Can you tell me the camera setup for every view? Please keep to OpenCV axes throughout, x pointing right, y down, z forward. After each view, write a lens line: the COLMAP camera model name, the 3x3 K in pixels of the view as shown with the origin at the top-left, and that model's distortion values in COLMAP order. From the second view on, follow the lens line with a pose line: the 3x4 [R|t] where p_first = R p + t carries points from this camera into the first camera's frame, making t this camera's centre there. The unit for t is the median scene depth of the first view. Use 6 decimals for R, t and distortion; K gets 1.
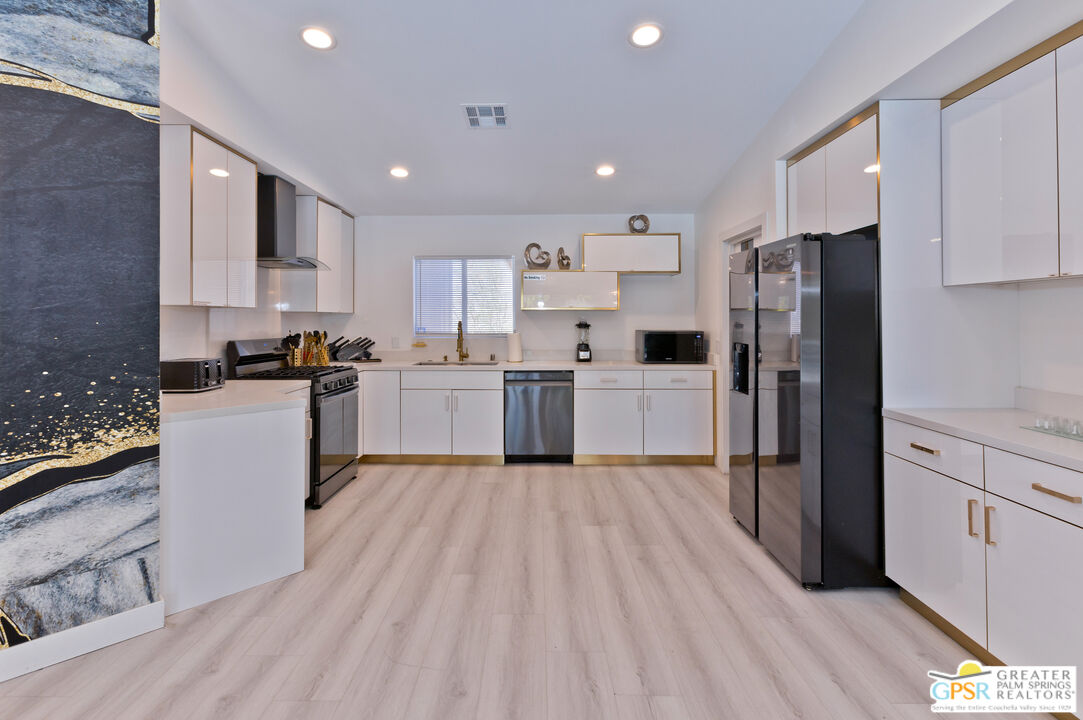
lens RADIAL K [[518.7, 0, 527.5], [0, 518.7, 314.7], [0, 0, 1]] dist [0.001426, 0.000295]
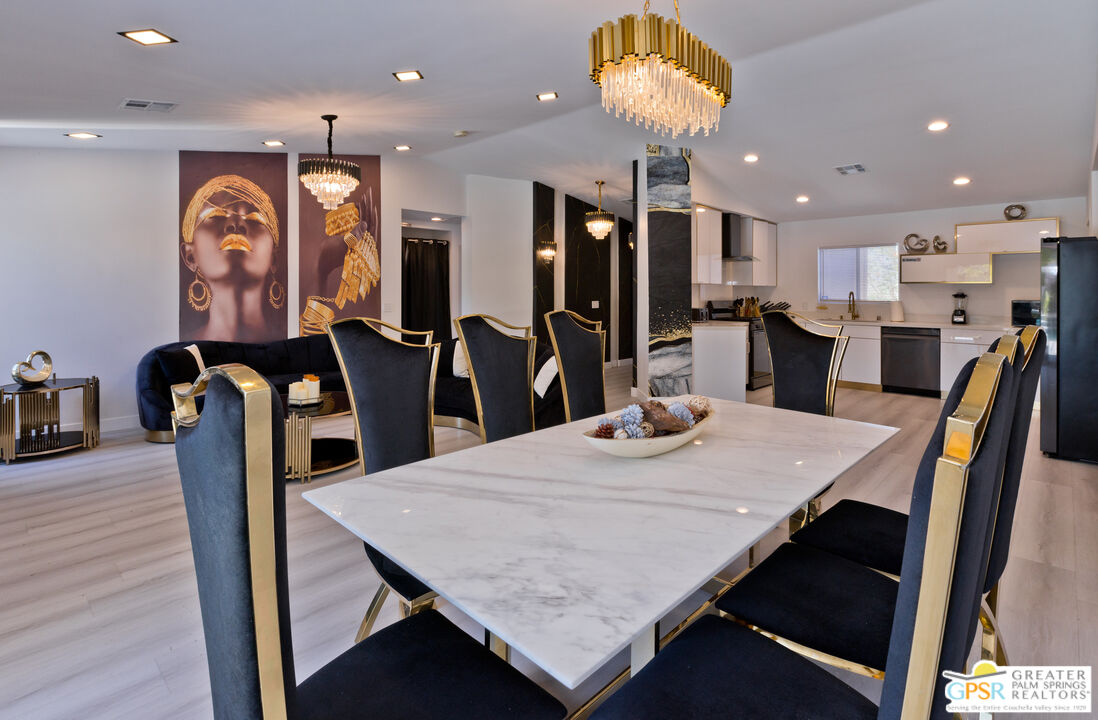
lens RADIAL K [[535.6, 0, 554.0], [0, 535.6, 284.6], [0, 0, 1]] dist [-0.002171, -0.000098]
pose [[0.731209, -0.003163, -0.682146, 0.421005], [0.001876, 0.999995, -0.002626, -0.007266], [0.682151, 0.000640, 0.731211, -0.973998]]
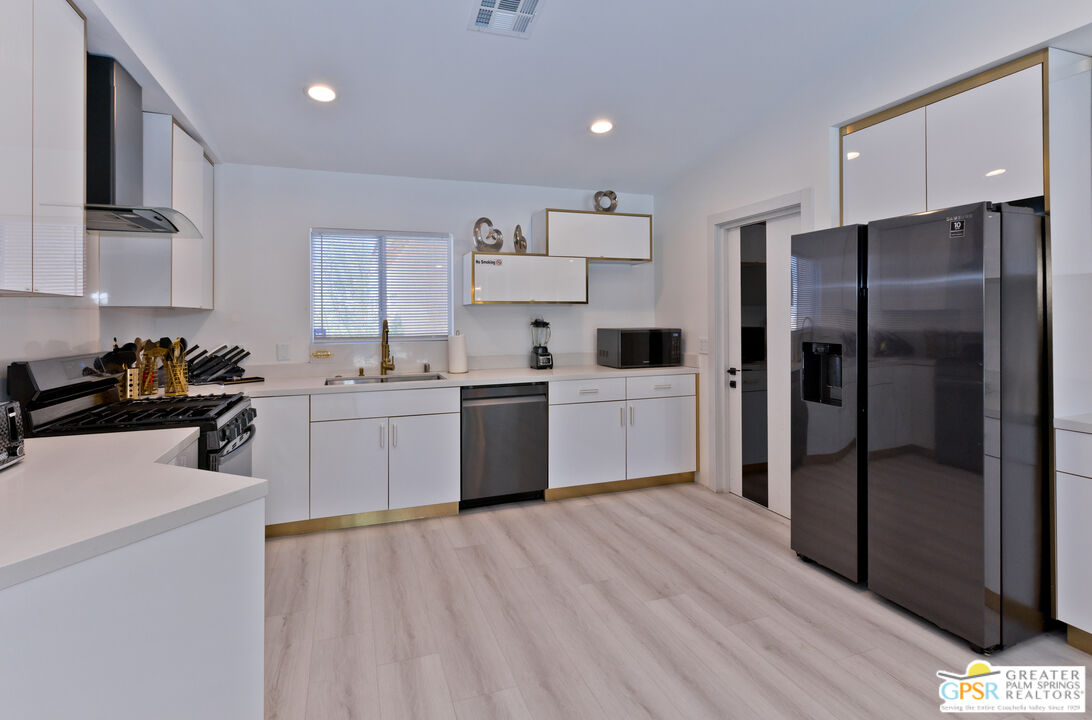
lens RADIAL K [[525.2, 0, 520.5], [0, 525.2, 313.3], [0, 0, 1]] dist [-0.003035, -0.000497]
pose [[0.942148, -0.005552, 0.335150, -0.297668], [0.005126, 0.999985, 0.002156, 0.004031], [-0.335157, -0.000314, 0.942162, 0.372648]]
